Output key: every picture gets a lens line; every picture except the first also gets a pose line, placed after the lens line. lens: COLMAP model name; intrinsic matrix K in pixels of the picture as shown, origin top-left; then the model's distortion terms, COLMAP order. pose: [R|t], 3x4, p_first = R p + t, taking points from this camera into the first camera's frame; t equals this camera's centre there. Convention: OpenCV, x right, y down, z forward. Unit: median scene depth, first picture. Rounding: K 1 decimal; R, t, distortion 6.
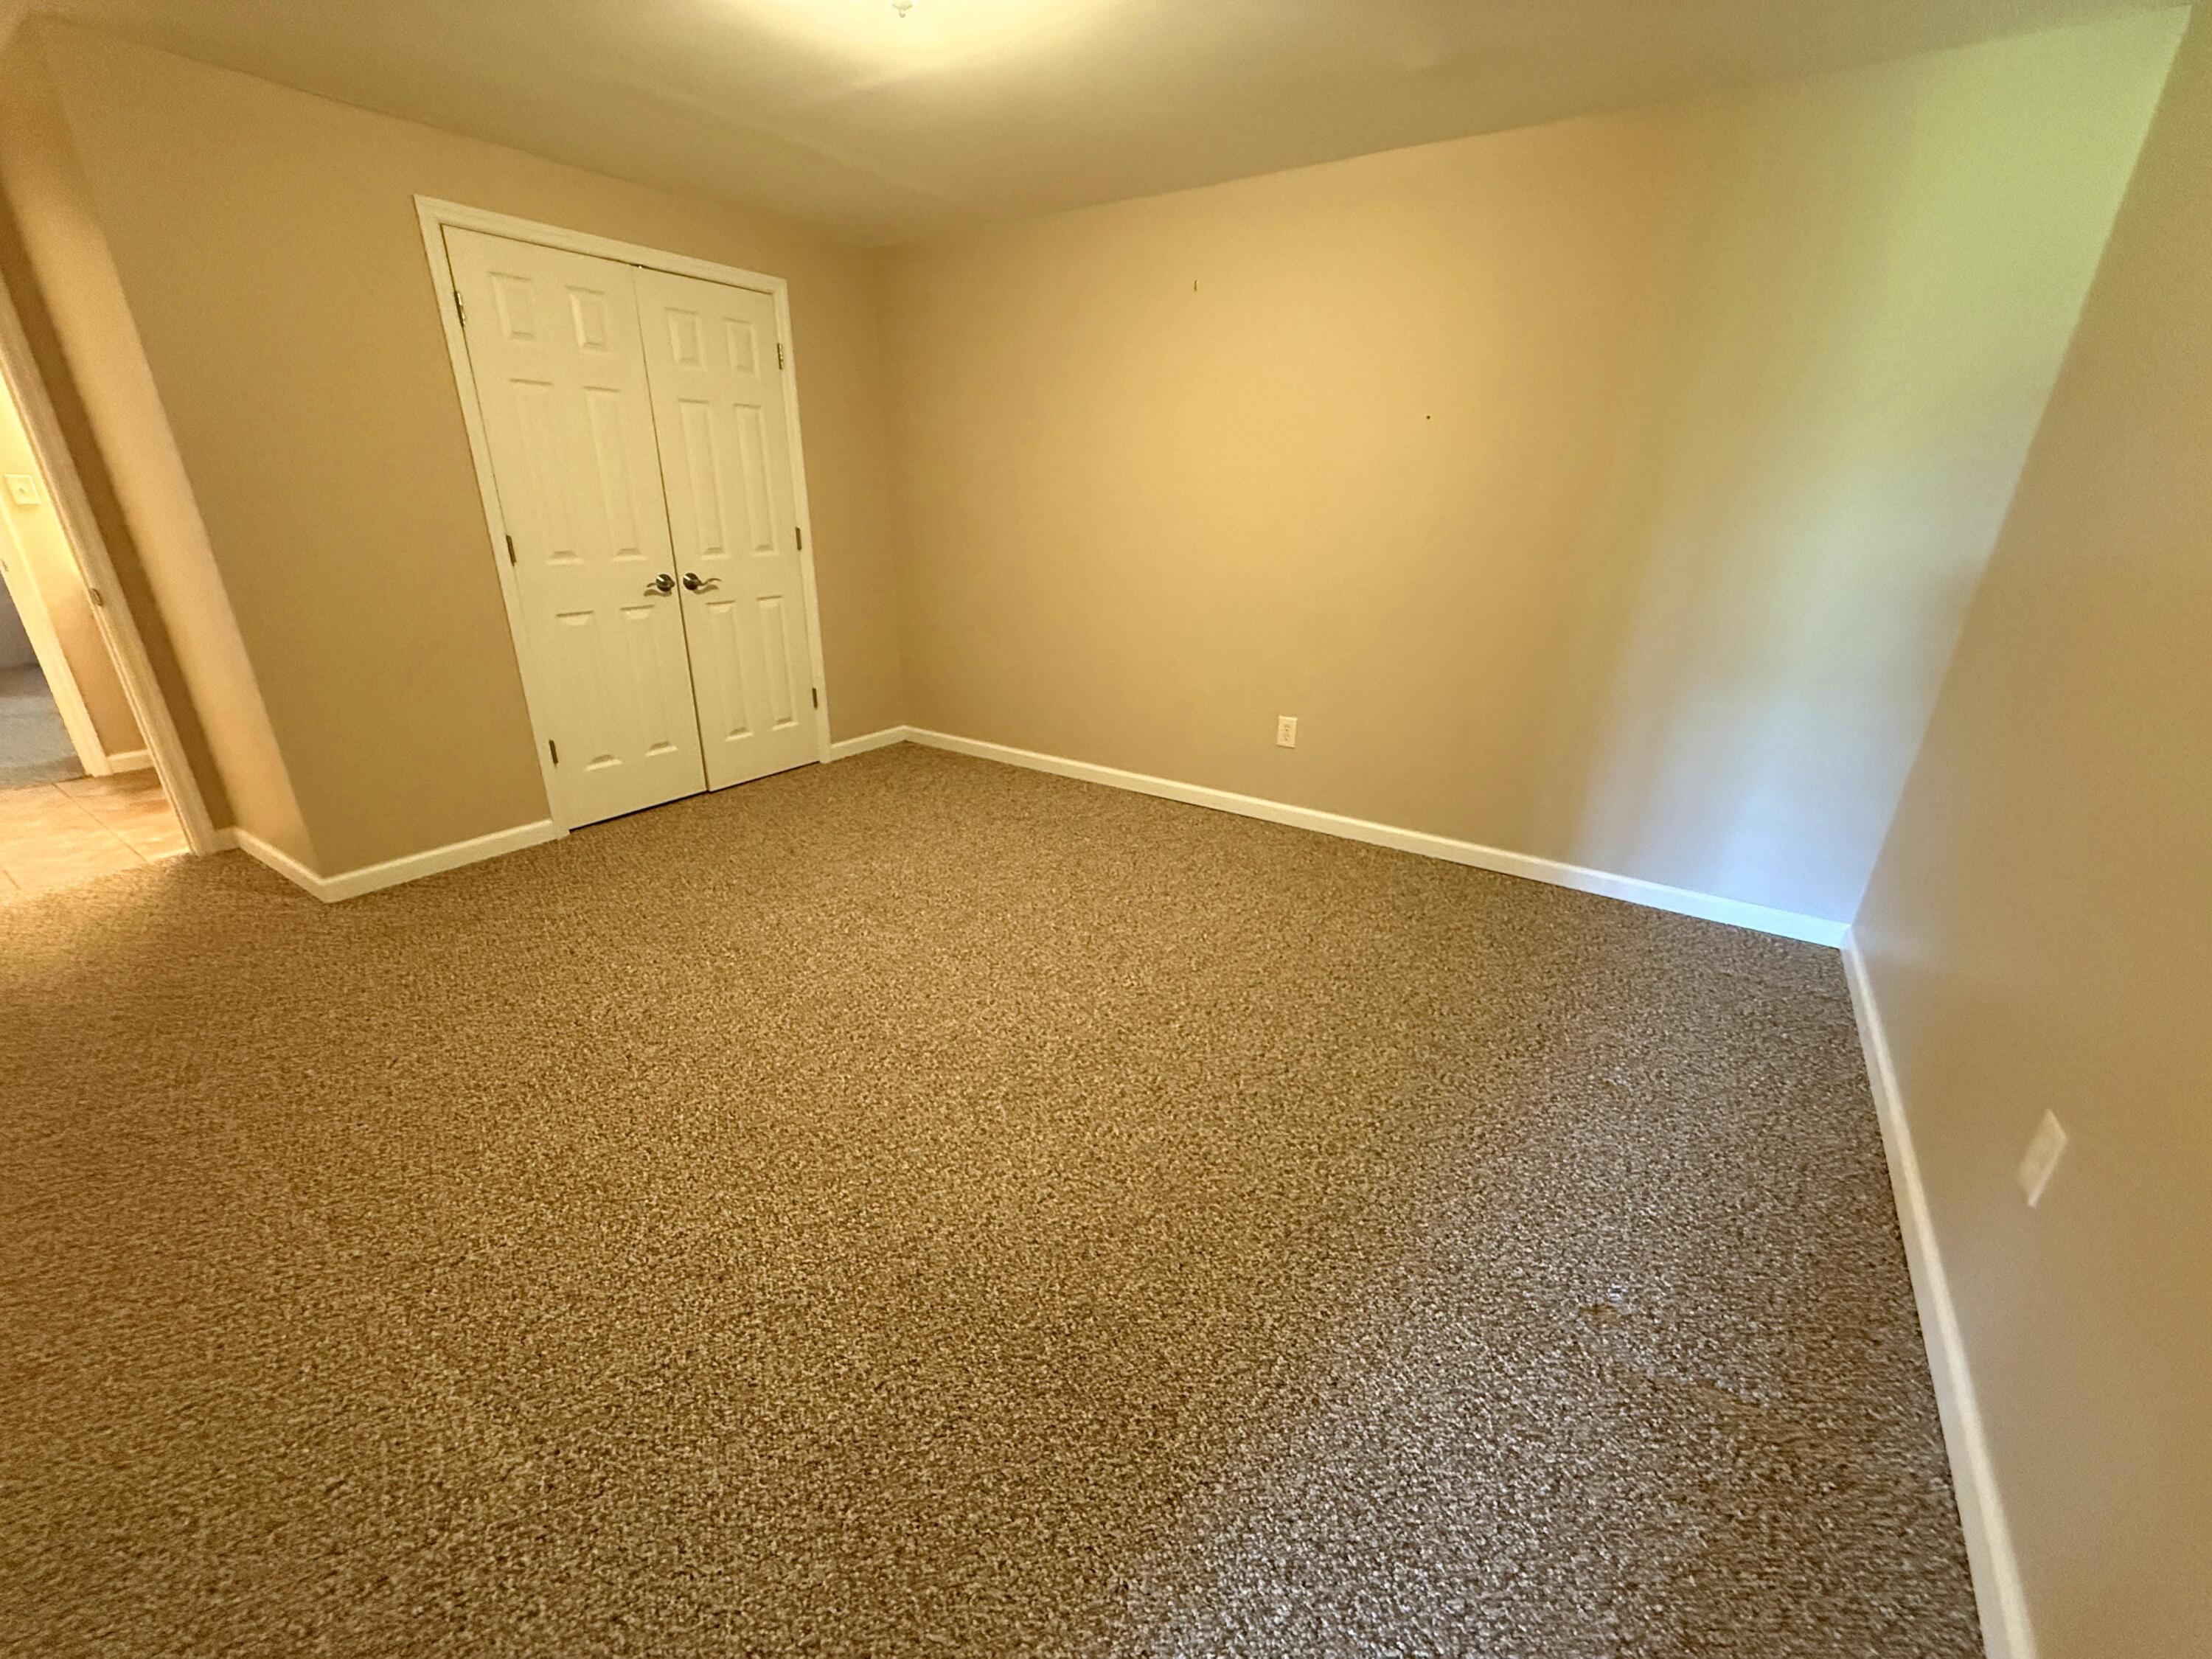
lens RADIAL K [[893.4, 0, 1106.0], [0, 893.4, 829.5], [0, 0, 1]] dist [-0.002568, -0.000215]
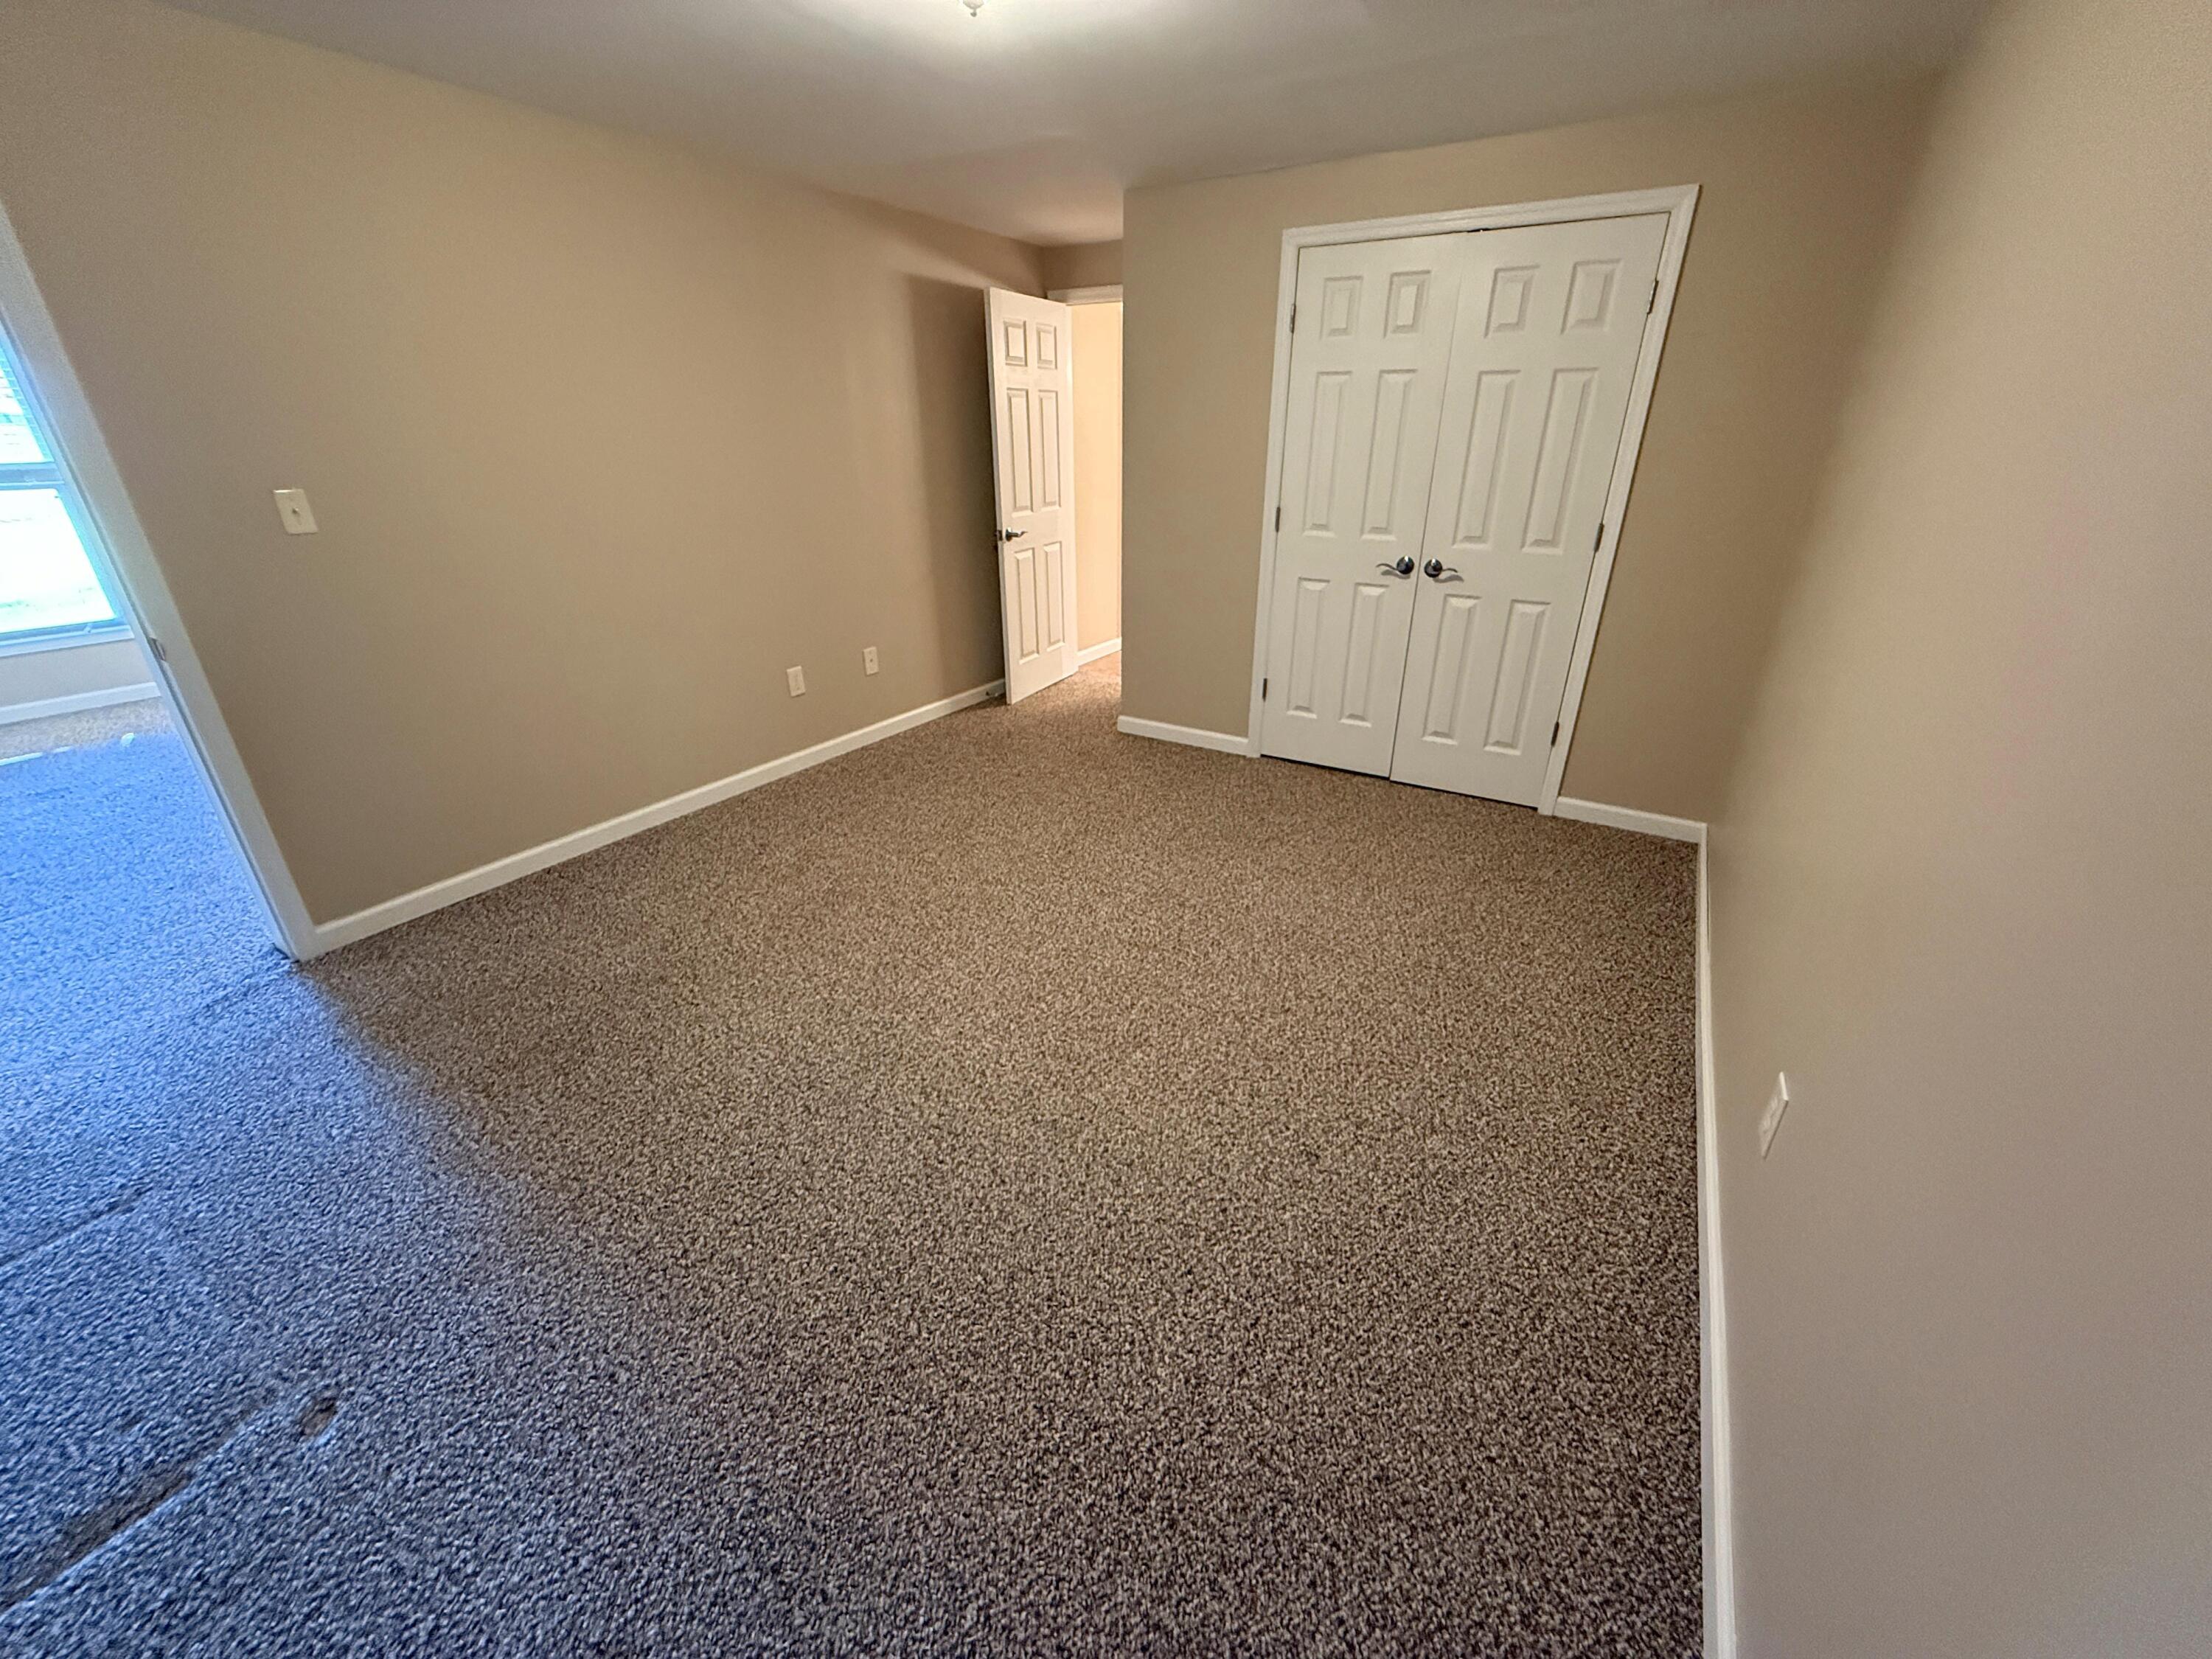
lens RADIAL K [[893.4, 0, 1106.0], [0, 893.4, 829.5], [0, 0, 1]] dist [-0.002568, -0.000215]
pose [[0.033480, 0.394456, -0.918305, 0.514085], [-0.355603, 0.863395, 0.357905, -0.257442], [0.934037, 0.314569, 0.169176, 0.609031]]
